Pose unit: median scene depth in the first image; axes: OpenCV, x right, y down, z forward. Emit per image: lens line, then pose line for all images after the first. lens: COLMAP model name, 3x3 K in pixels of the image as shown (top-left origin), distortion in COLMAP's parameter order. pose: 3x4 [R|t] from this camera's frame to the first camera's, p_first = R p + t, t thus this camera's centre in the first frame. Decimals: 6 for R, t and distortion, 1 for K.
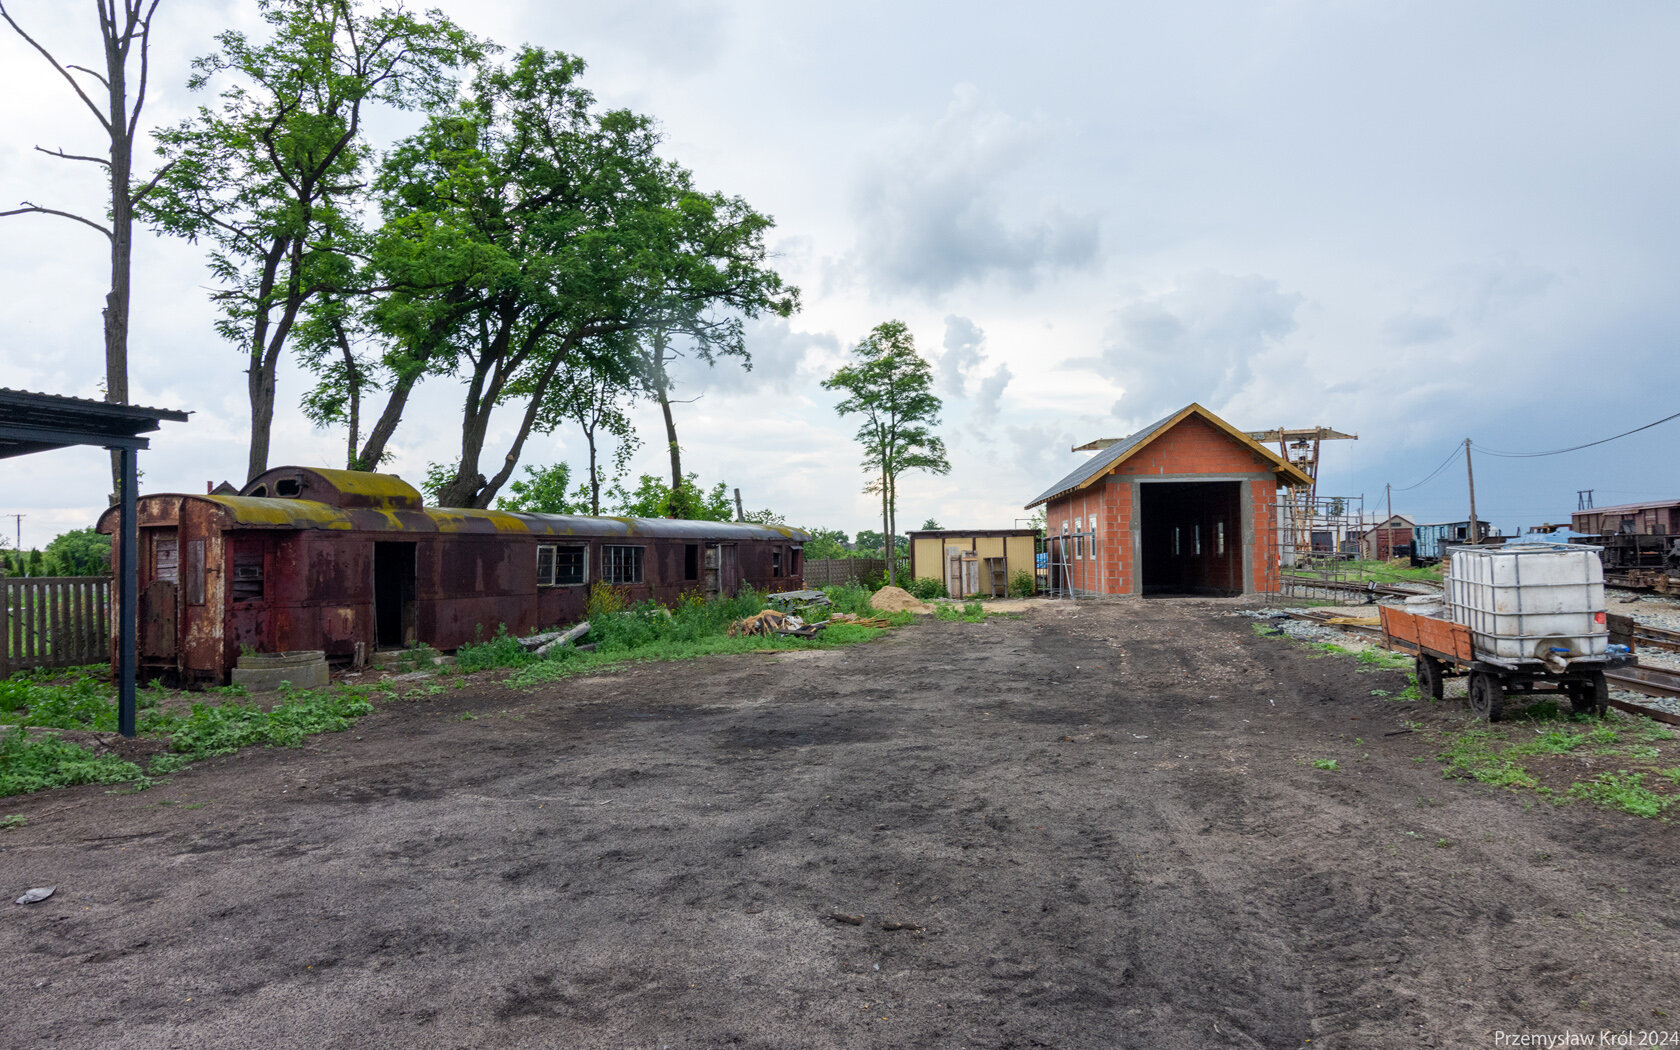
lens RADIAL K [[1063.1, 0, 838.7], [0, 1063.1, 563.0], [0, 0, 1]] dist [-0.000780, -0.032918]
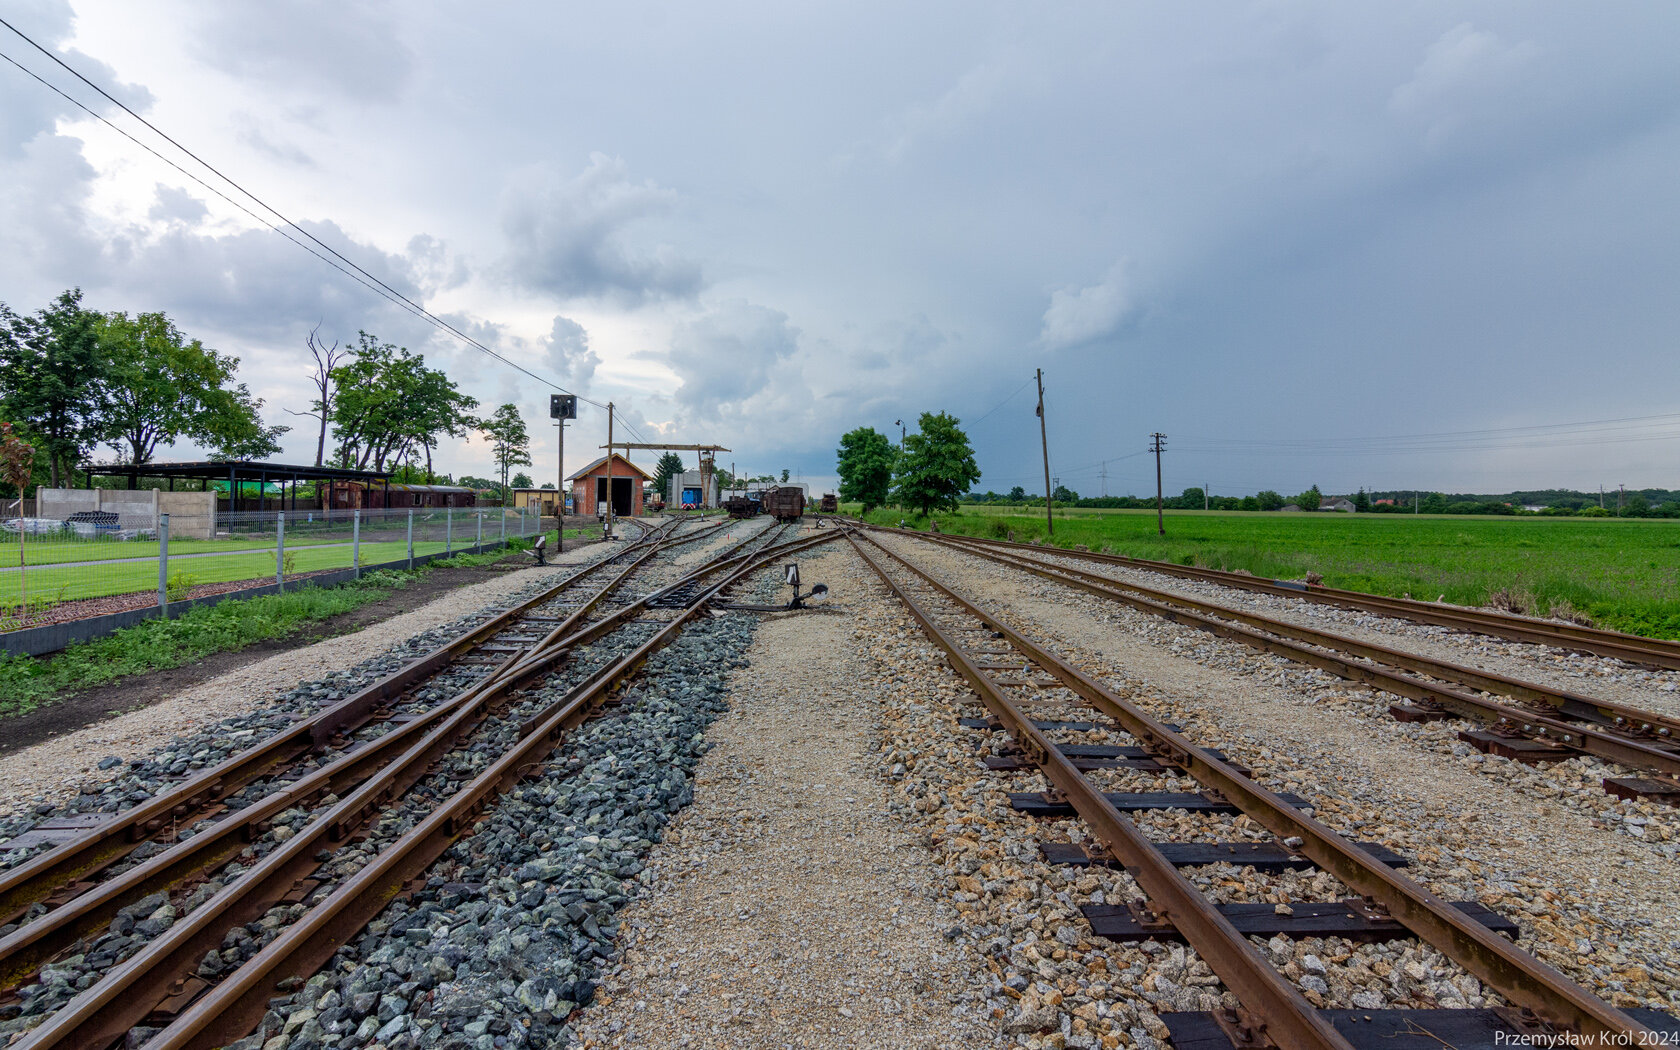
lens RADIAL K [[767.5, 0, 824.4], [0, 767.5, 523.2], [0, 0, 1]] dist [0.001653, 0.000506]
pose [[0.898938, 0.022172, 0.437513, -0.068268], [-0.033287, 0.999288, 0.017752, -0.005792], [-0.436808, -0.030522, 0.899037, -0.958181]]
